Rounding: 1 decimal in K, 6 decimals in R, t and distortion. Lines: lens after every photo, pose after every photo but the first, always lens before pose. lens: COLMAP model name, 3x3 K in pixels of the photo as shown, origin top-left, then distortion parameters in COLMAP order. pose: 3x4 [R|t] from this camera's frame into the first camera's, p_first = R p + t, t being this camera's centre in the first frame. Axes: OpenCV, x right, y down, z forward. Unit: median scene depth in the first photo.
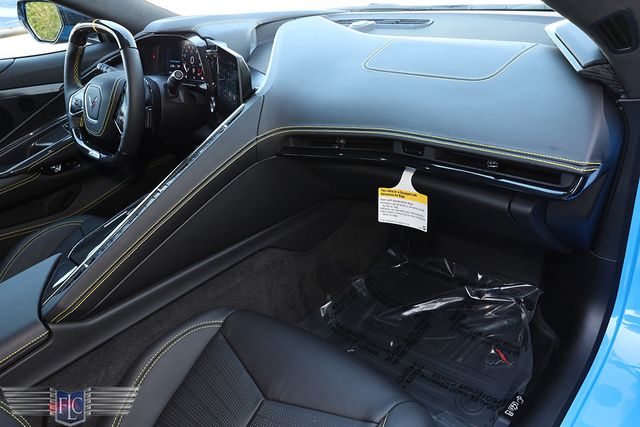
lens RADIAL K [[500.5, 0, 324.4], [0, 500.5, 210.7], [0, 0, 1]] dist [0.005110, 0.007247]
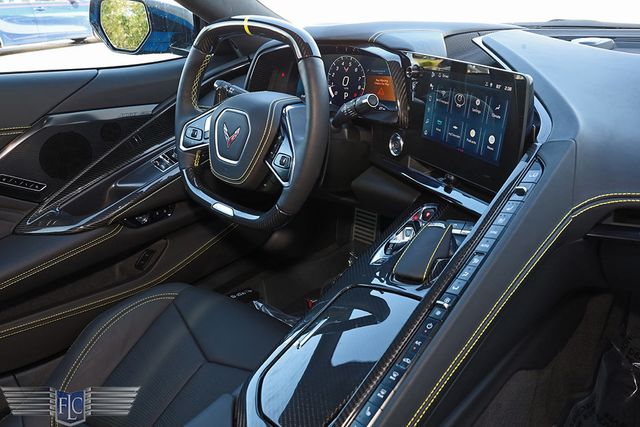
lens RADIAL K [[500.5, 0, 324.4], [0, 500.5, 210.7], [0, 0, 1]] dist [0.005110, 0.007247]
pose [[0.999138, 0.039559, 0.012618, -0.390705], [-0.038799, 0.997699, -0.055596, -0.092708], [-0.014788, 0.055059, 0.998374, 0.371575]]
